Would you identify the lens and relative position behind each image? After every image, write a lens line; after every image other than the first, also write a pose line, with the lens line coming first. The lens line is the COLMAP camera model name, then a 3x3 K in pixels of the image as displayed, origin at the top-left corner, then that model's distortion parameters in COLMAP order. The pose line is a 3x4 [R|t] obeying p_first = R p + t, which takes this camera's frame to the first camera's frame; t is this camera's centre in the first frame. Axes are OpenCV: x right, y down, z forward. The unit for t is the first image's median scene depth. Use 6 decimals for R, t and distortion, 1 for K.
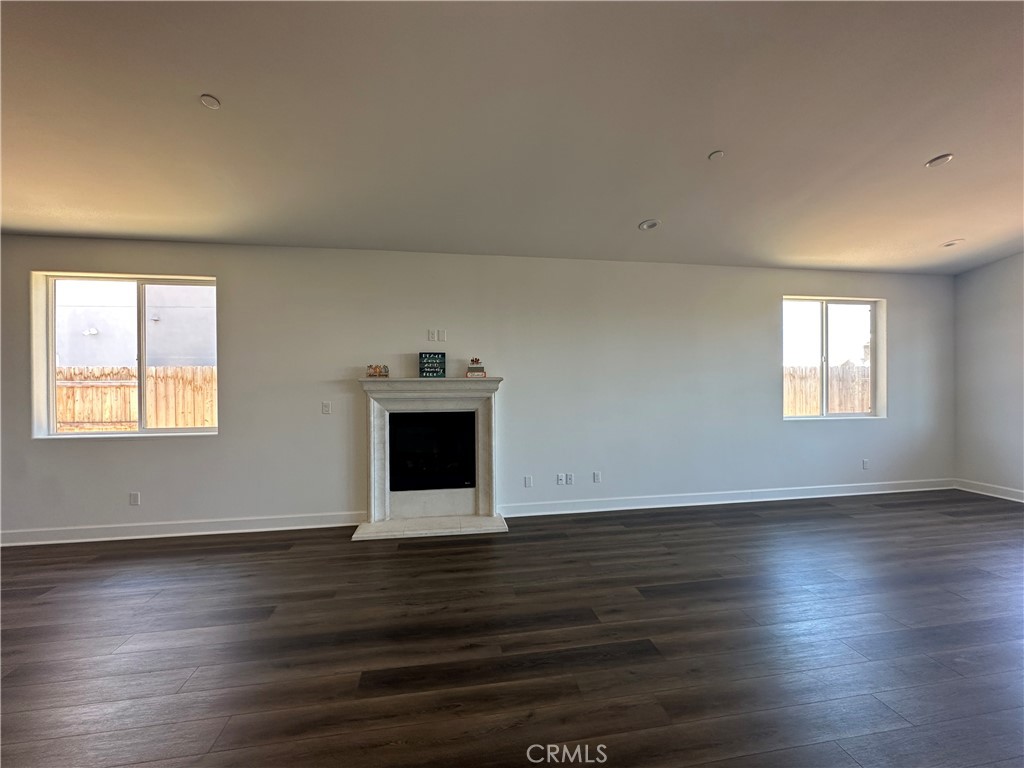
lens RADIAL K [[408.8, 0, 512.5], [0, 408.8, 382.7], [0, 0, 1]] dist [-0.004204, 0.000757]
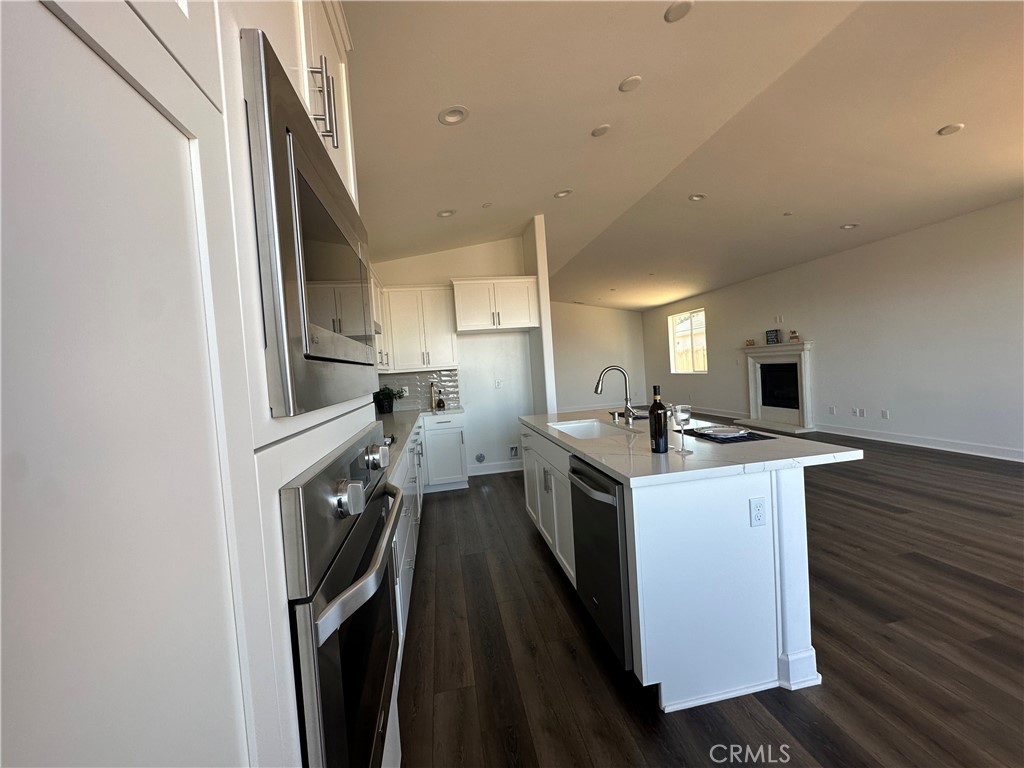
lens RADIAL K [[408.8, 0, 511.6], [0, 408.8, 383.4], [0, 0, 1]] dist [-0.004204, 0.000757]
pose [[0.011893, 0.042801, -0.999013, 1.598552], [0.069122, 0.996658, 0.043523, 0.001584], [0.997537, -0.069572, 0.008895, -0.168525]]
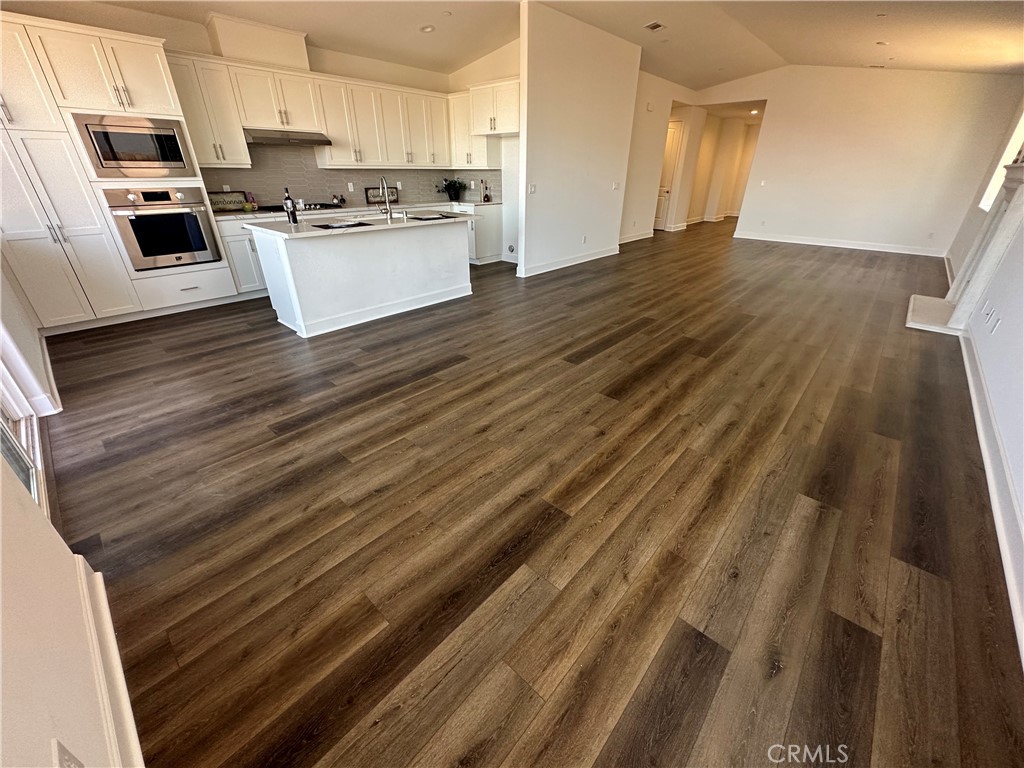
lens RADIAL K [[408.8, 0, 511.7], [0, 408.8, 382.7], [0, 0, 1]] dist [-0.004204, 0.000757]
pose [[-0.783691, 0.289363, -0.549634, 1.375519], [0.001093, 0.885505, 0.464628, -0.002466], [0.621150, 0.363524, -0.694279, 1.113609]]
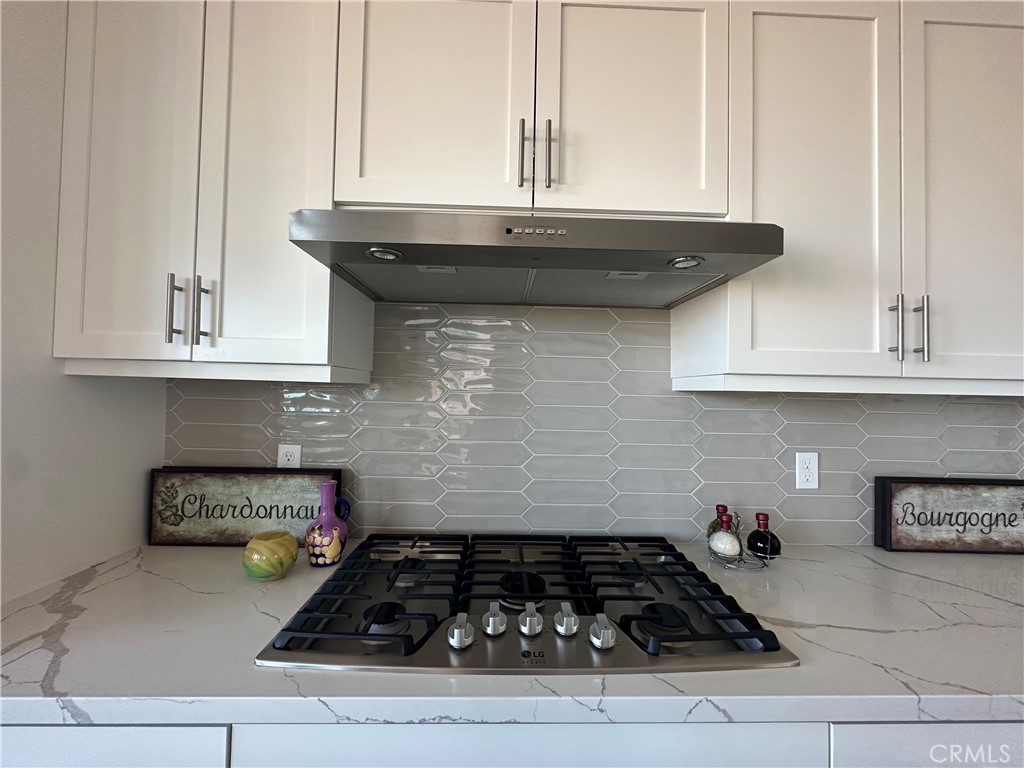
lens RADIAL K [[408.8, 0, 512.2], [0, 408.8, 385.8], [0, 0, 1]] dist [-0.004204, 0.000757]
pose [[-0.990875, -0.009649, 0.134437, 1.002813], [-0.012869, 0.999650, -0.023105, 0.001096], [-0.134167, -0.024625, -0.990653, -0.173713]]
